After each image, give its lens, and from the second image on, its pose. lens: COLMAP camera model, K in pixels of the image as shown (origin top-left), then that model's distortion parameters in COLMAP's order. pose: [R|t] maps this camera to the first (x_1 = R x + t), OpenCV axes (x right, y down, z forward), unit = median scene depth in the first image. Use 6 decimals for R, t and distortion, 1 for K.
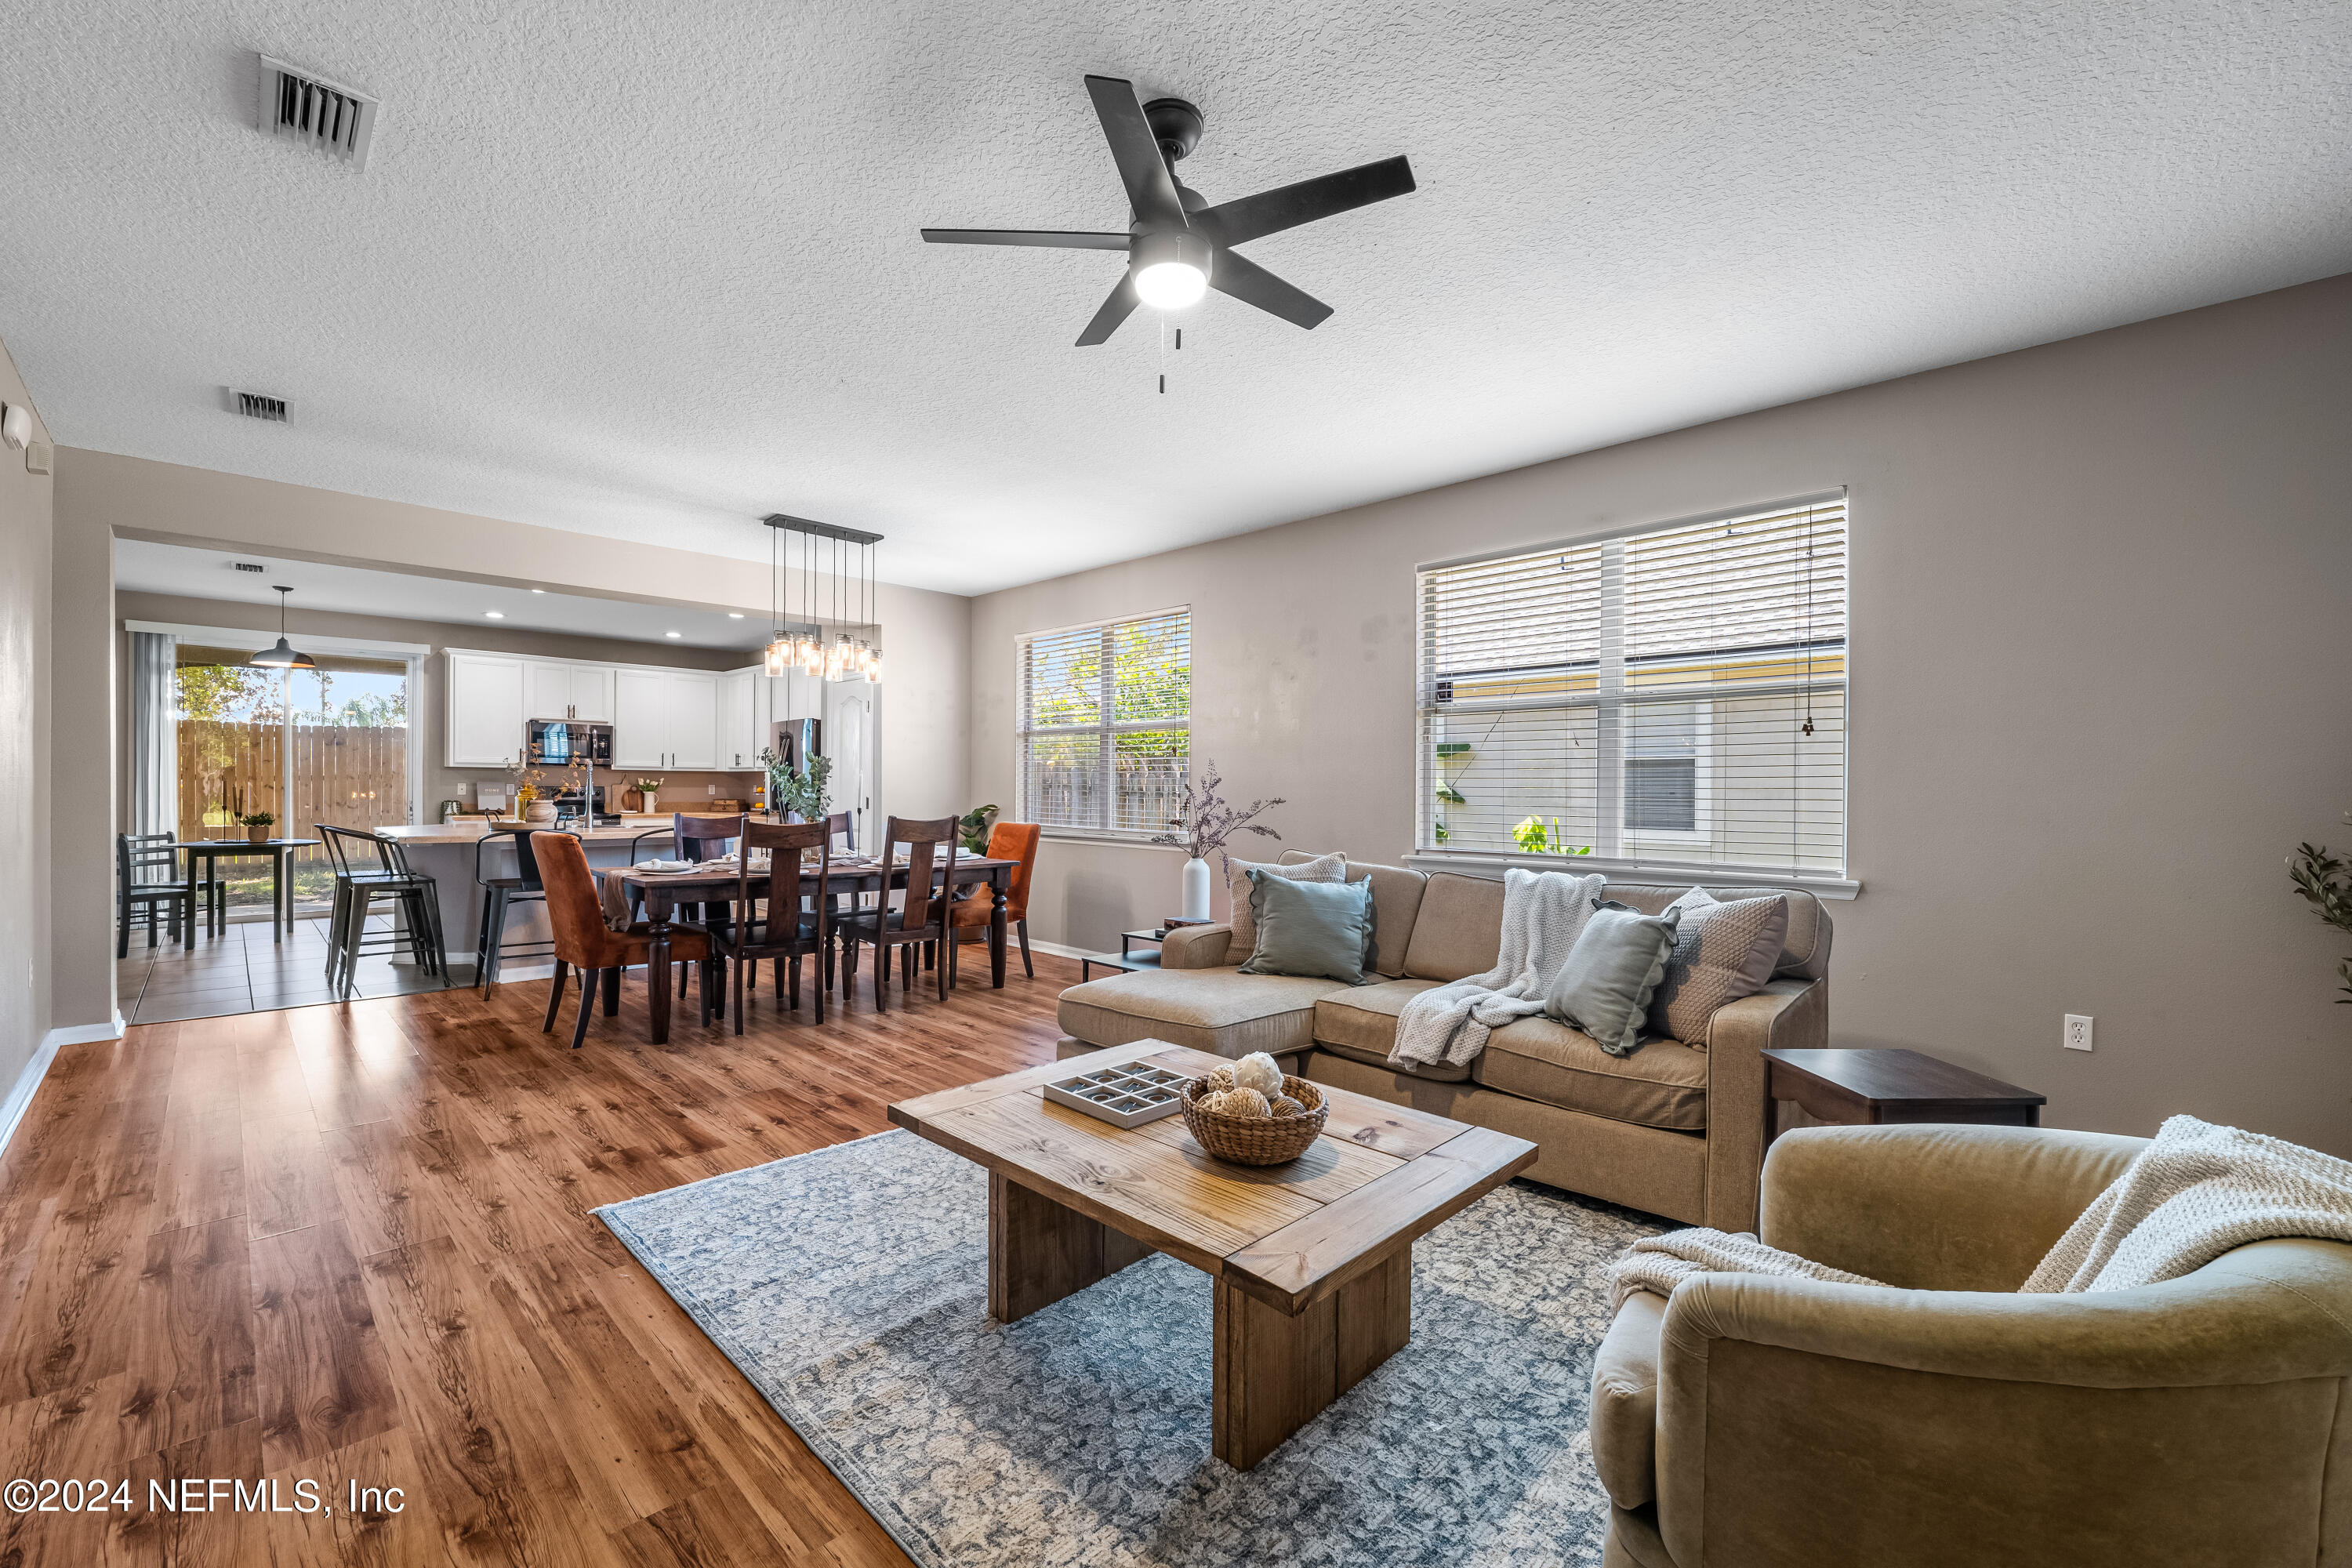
lens RADIAL K [[970.4, 0, 1178.0], [0, 970.4, 801.2], [0, 0, 1]] dist [-0.011406, -0.000164]
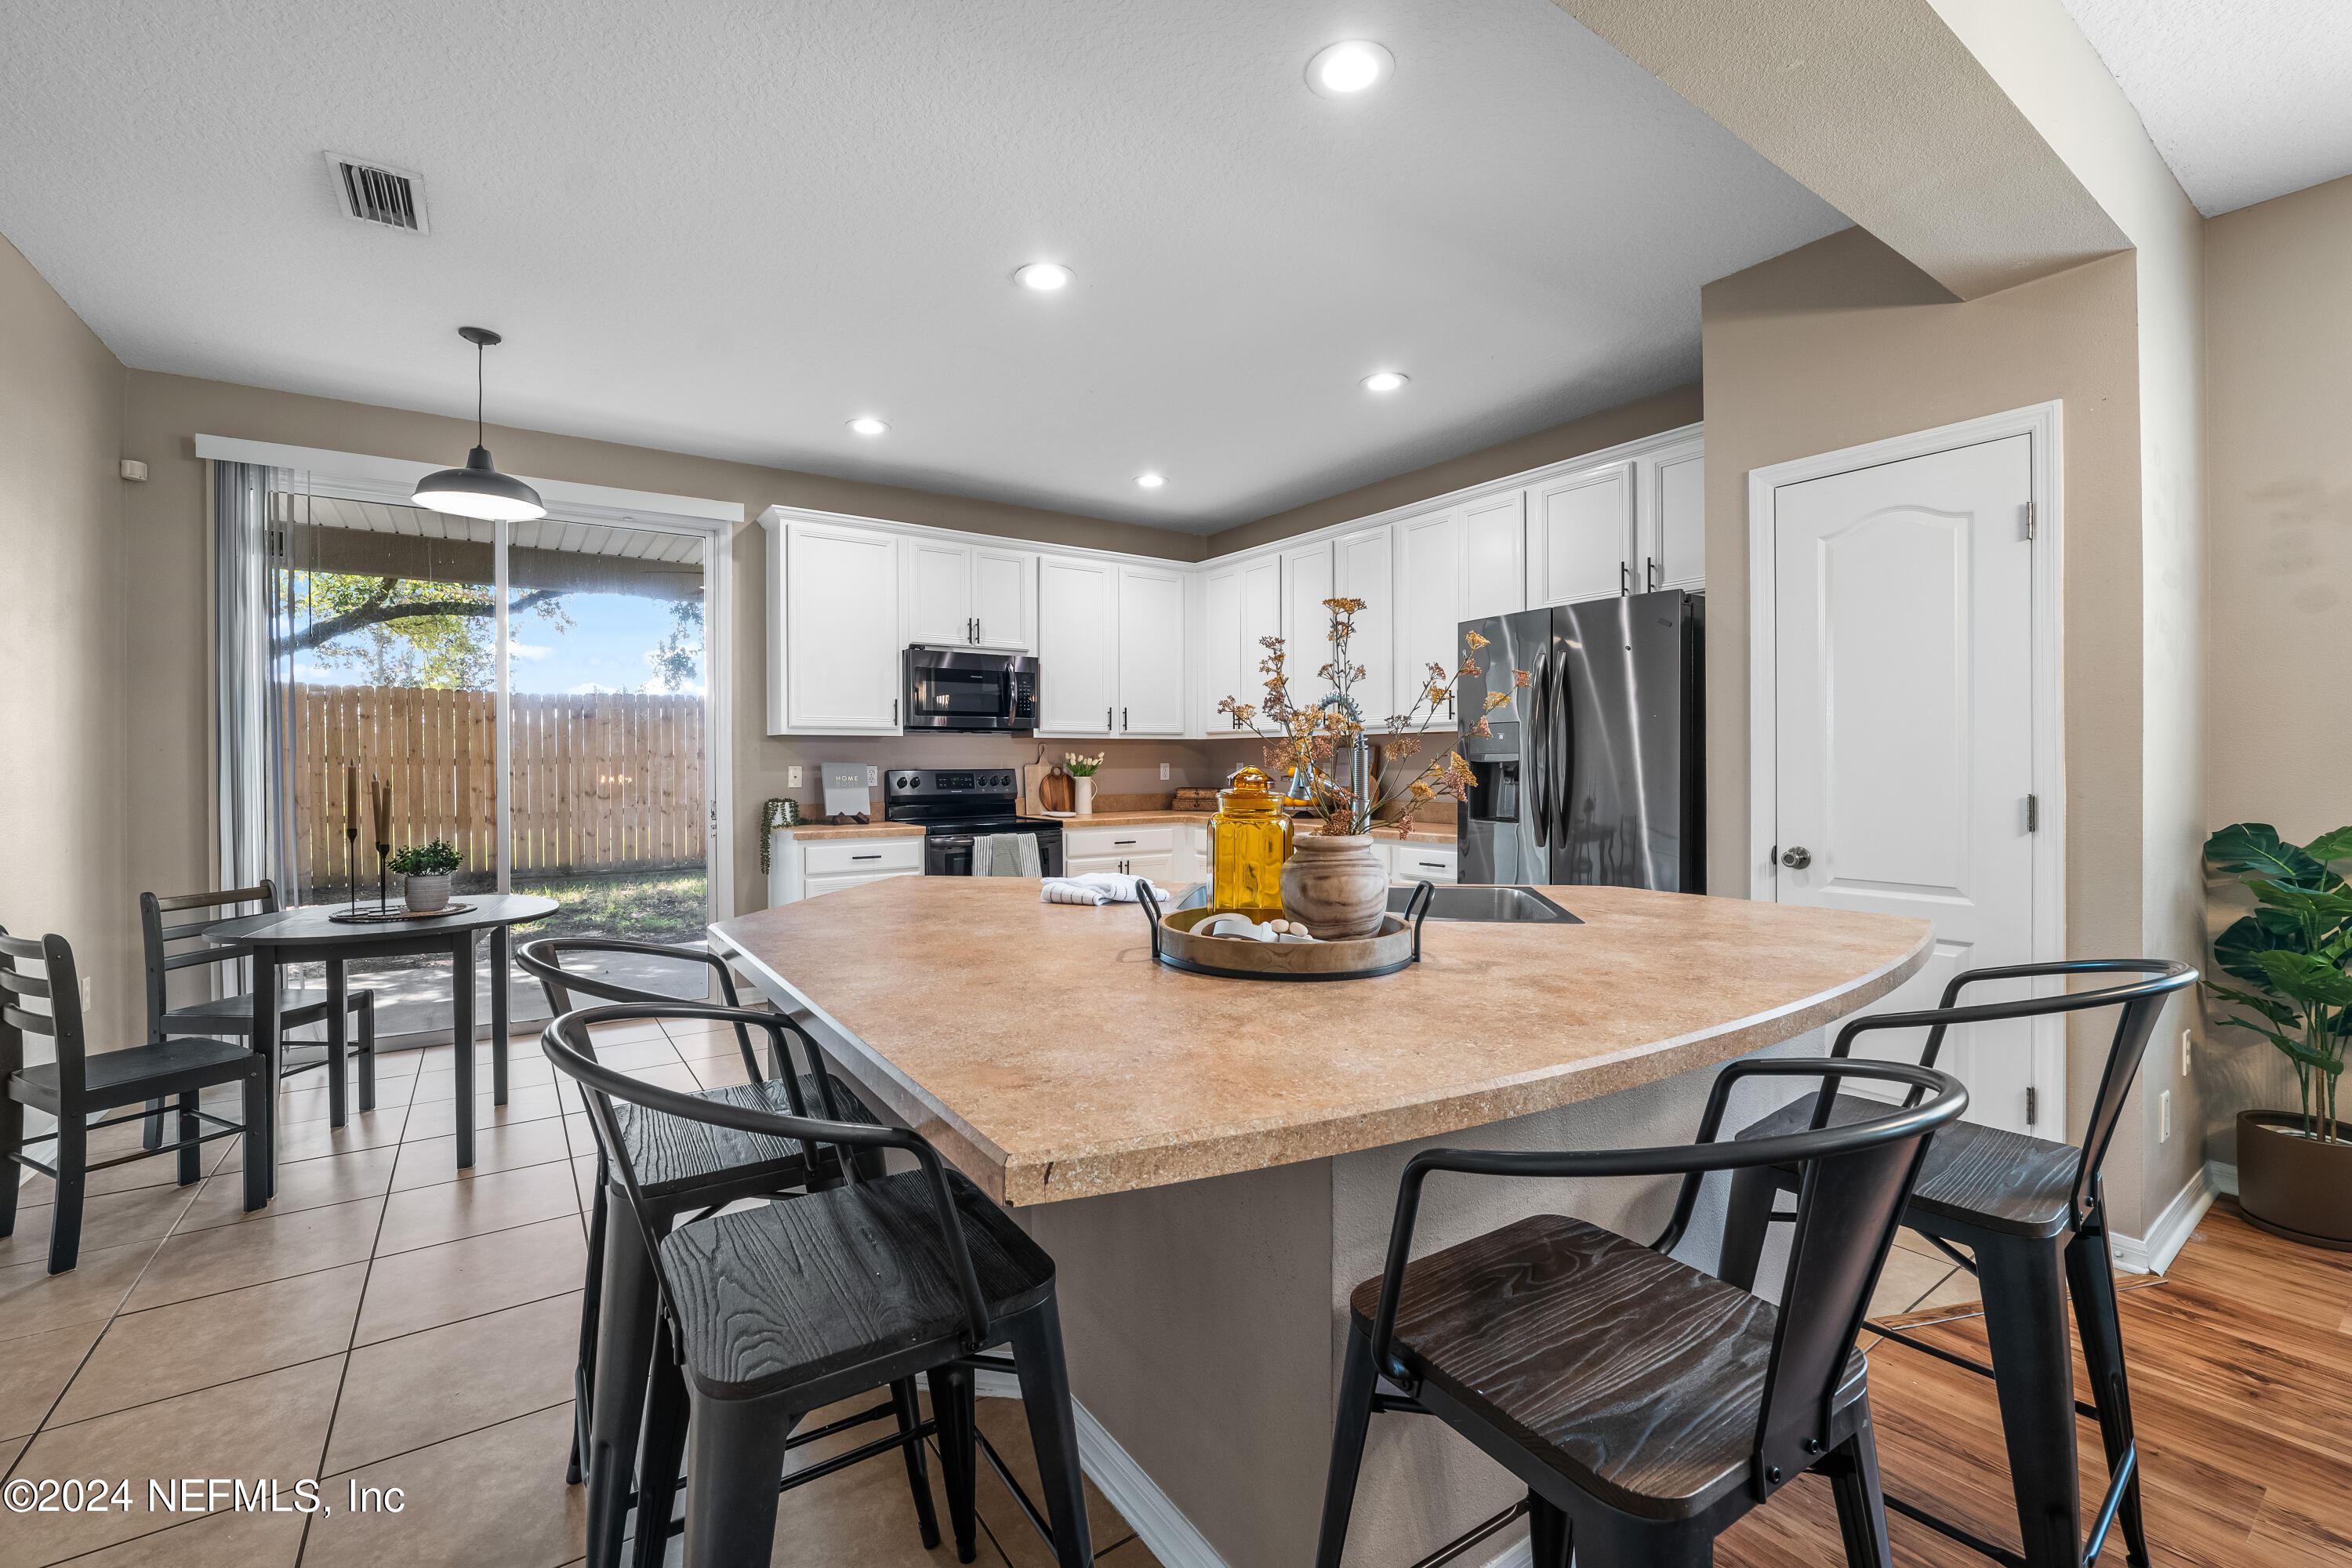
lens RADIAL K [[970.4, 0, 1186.7], [0, 970.4, 767.4], [0, 0, 1]] dist [-0.011406, -0.000164]
pose [[0.987865, -0.010272, -0.154975, -0.767839], [0.009317, 0.999933, -0.006890, -0.019681], [0.155035, 0.005363, 0.987894, 0.834993]]
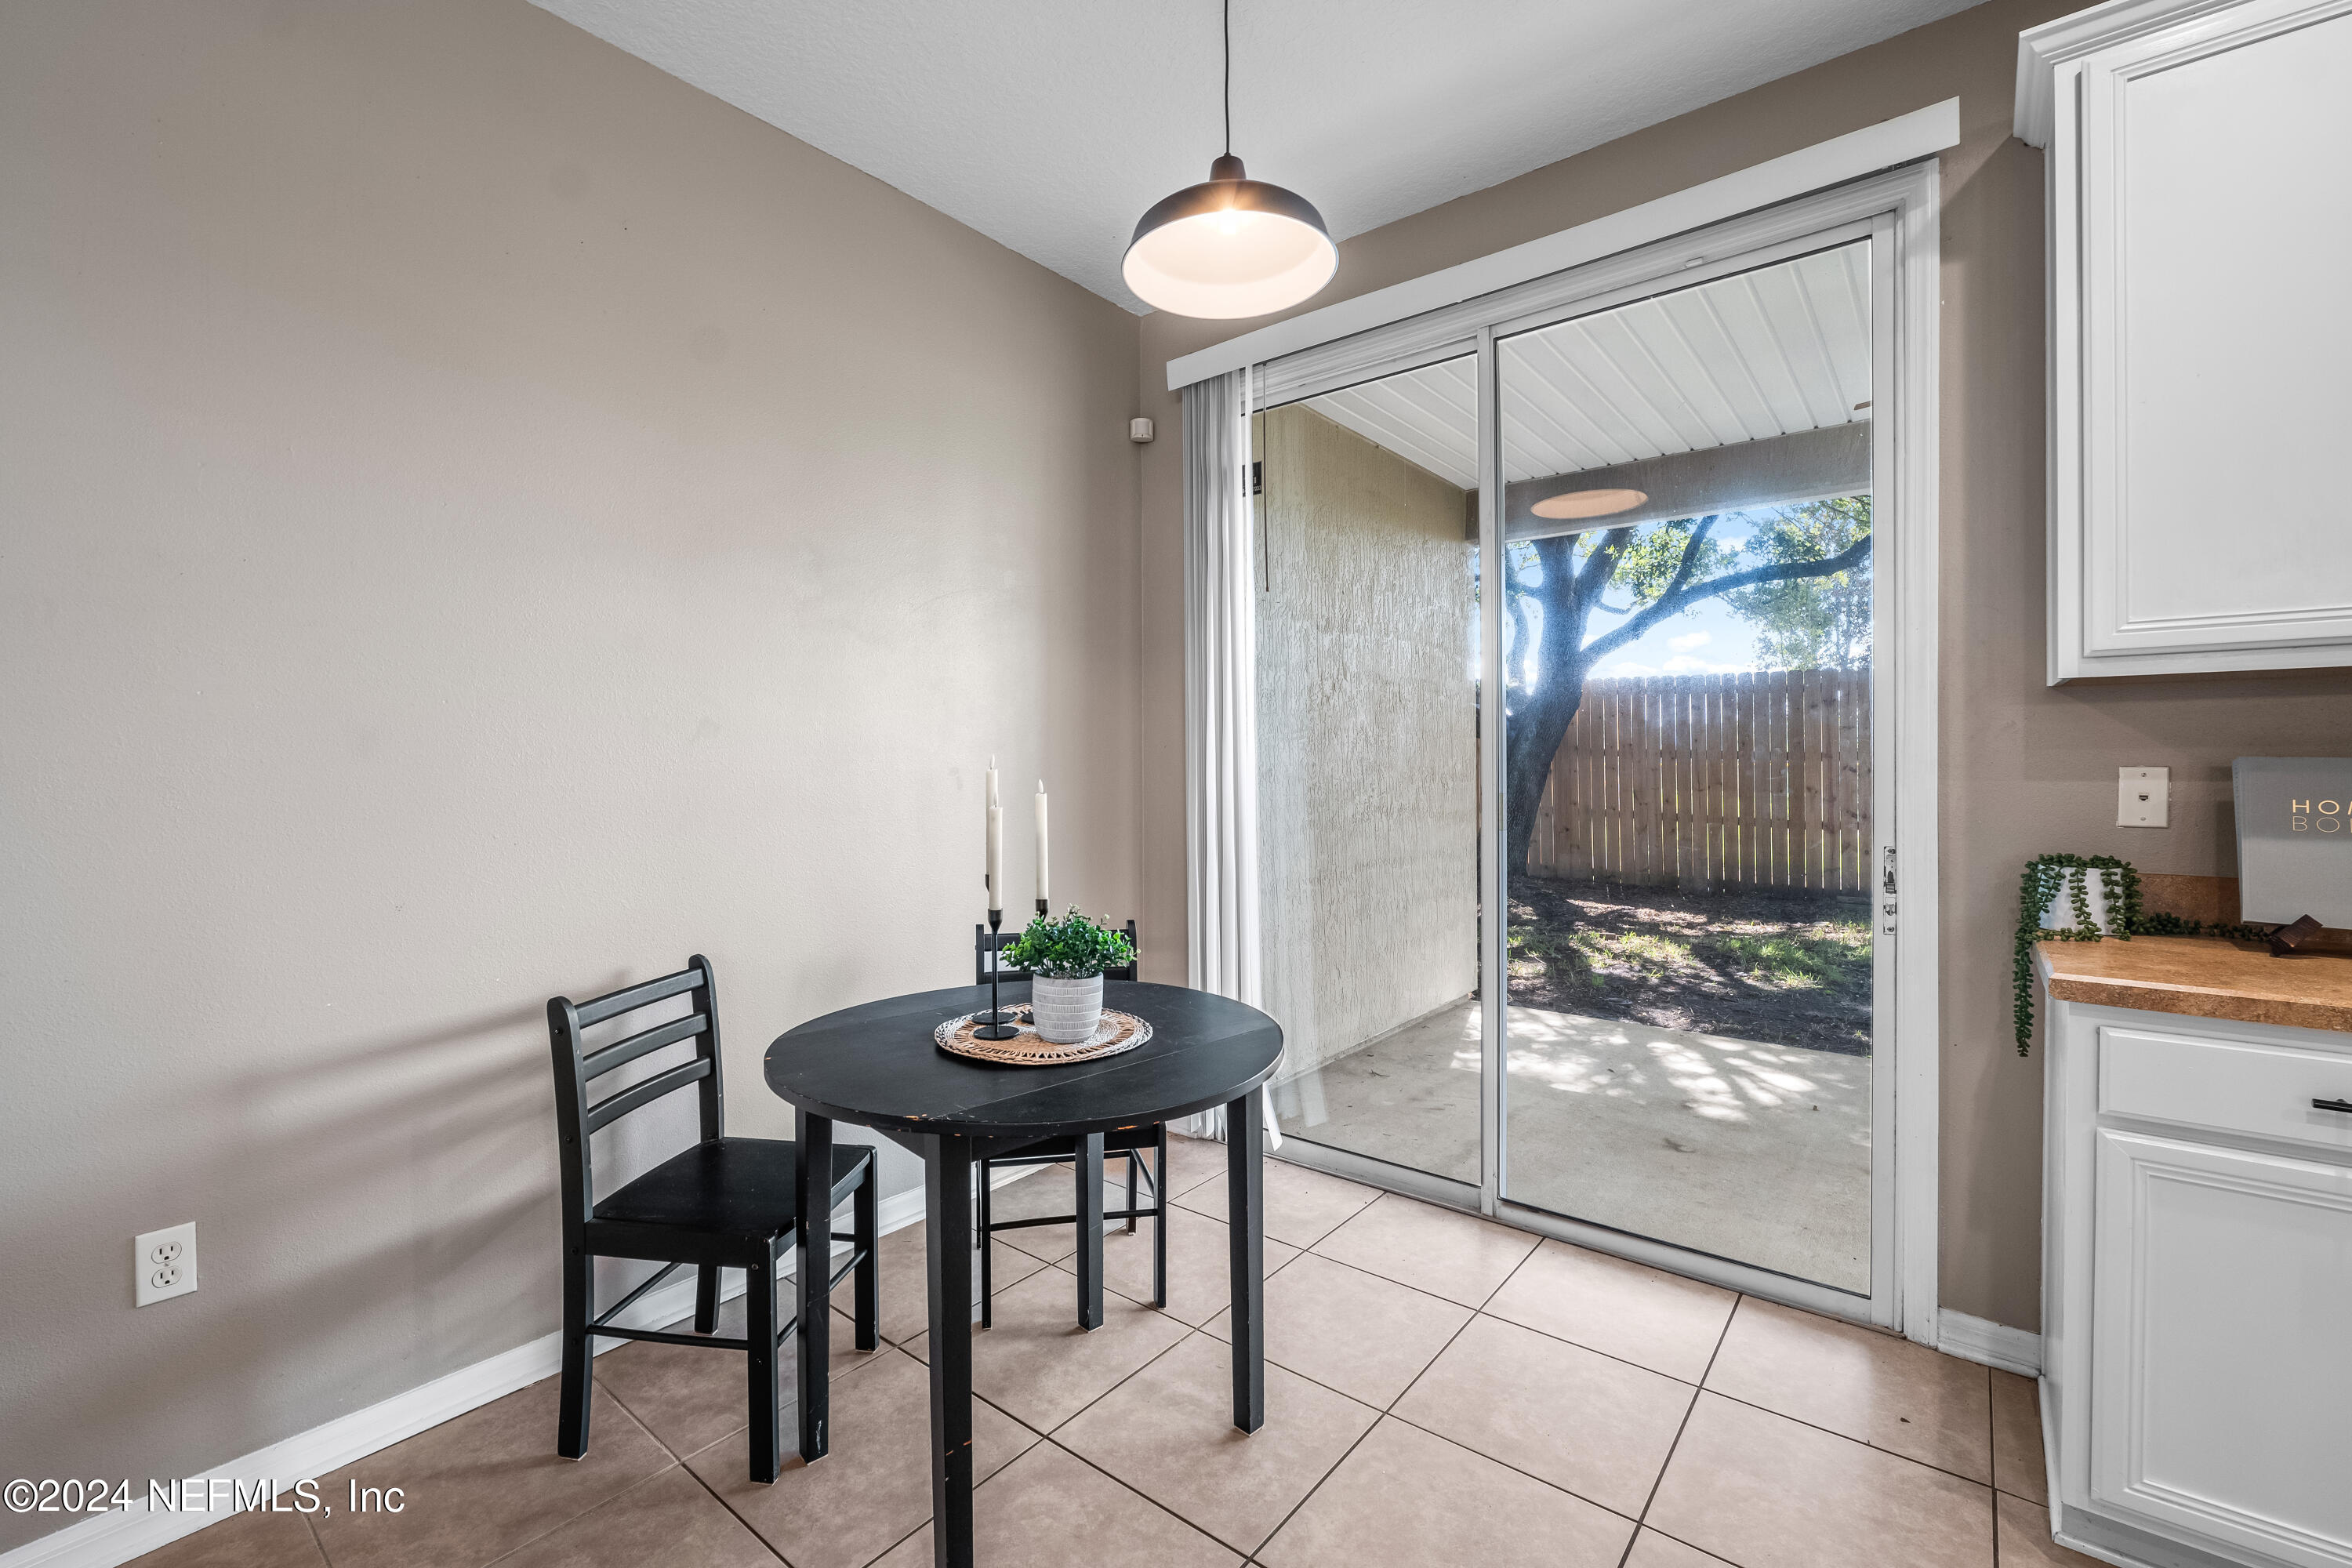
lens RADIAL K [[970.4, 0, 1168.3], [0, 970.4, 776.1], [0, 0, 1]] dist [-0.011406, -0.000164]
pose [[0.116459, 0.004769, -0.993184, -1.028490], [-0.004611, 0.999980, 0.004261, -0.028703], [0.993185, 0.004084, 0.116478, 1.399831]]
